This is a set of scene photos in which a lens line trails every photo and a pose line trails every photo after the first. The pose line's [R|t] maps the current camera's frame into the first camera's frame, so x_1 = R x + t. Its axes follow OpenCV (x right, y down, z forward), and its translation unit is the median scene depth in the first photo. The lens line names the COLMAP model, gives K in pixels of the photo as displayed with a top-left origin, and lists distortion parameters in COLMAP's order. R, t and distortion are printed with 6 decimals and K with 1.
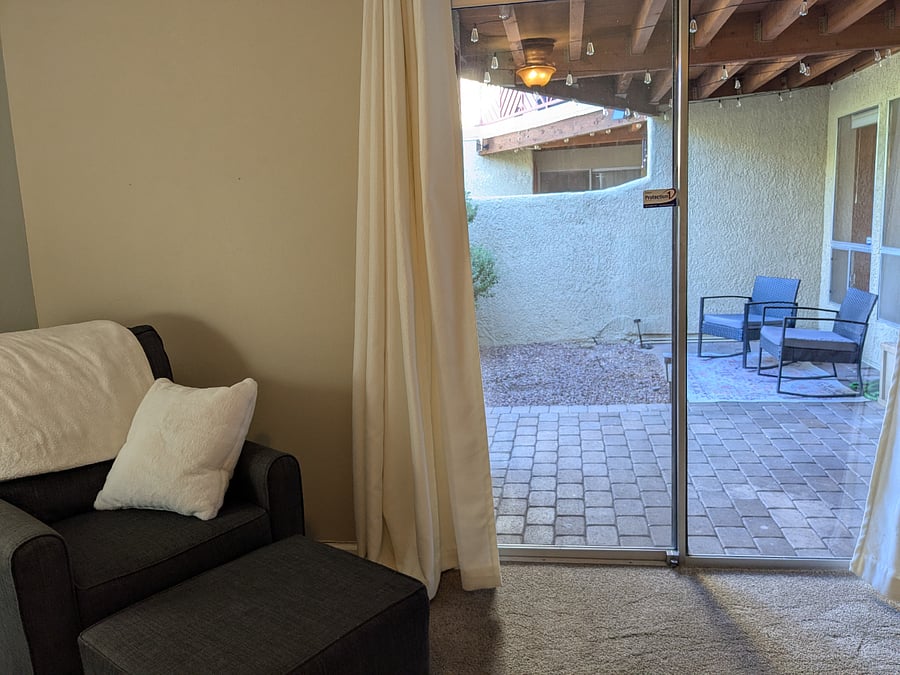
lens RADIAL K [[725.6, 0, 450.0], [0, 725.6, 337.5], [0, 0, 1]] dist [0.004371, -0.010062]
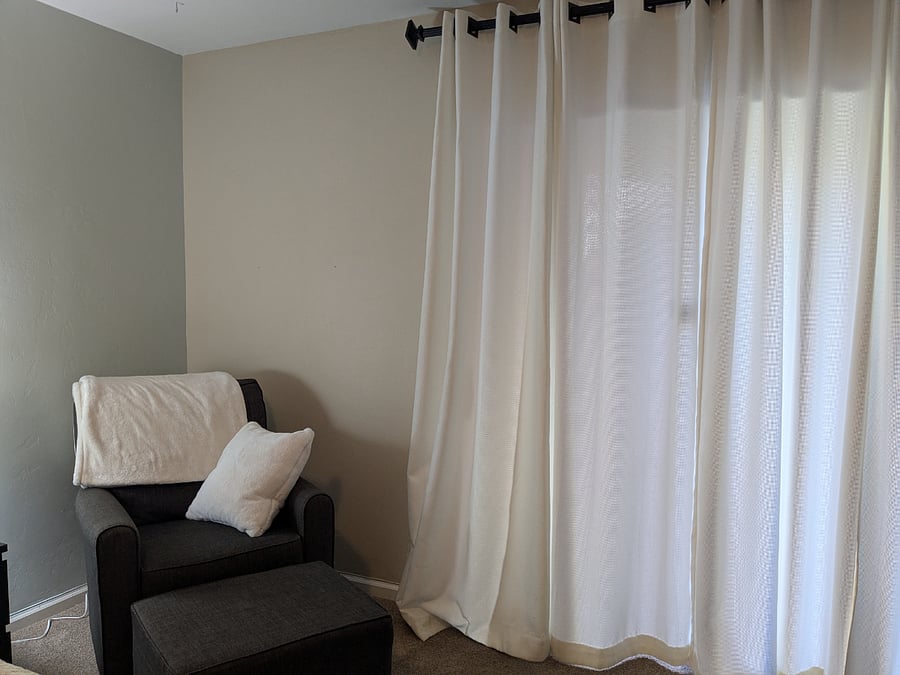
lens RADIAL K [[725.6, 0, 450.0], [0, 725.6, 337.5], [0, 0, 1]] dist [0.004371, -0.010062]
pose [[0.955728, 0.064515, -0.287093, 0.309479], [-0.091539, 0.992443, -0.081710, -0.018618], [0.279652, 0.104373, 0.954411, -0.130648]]
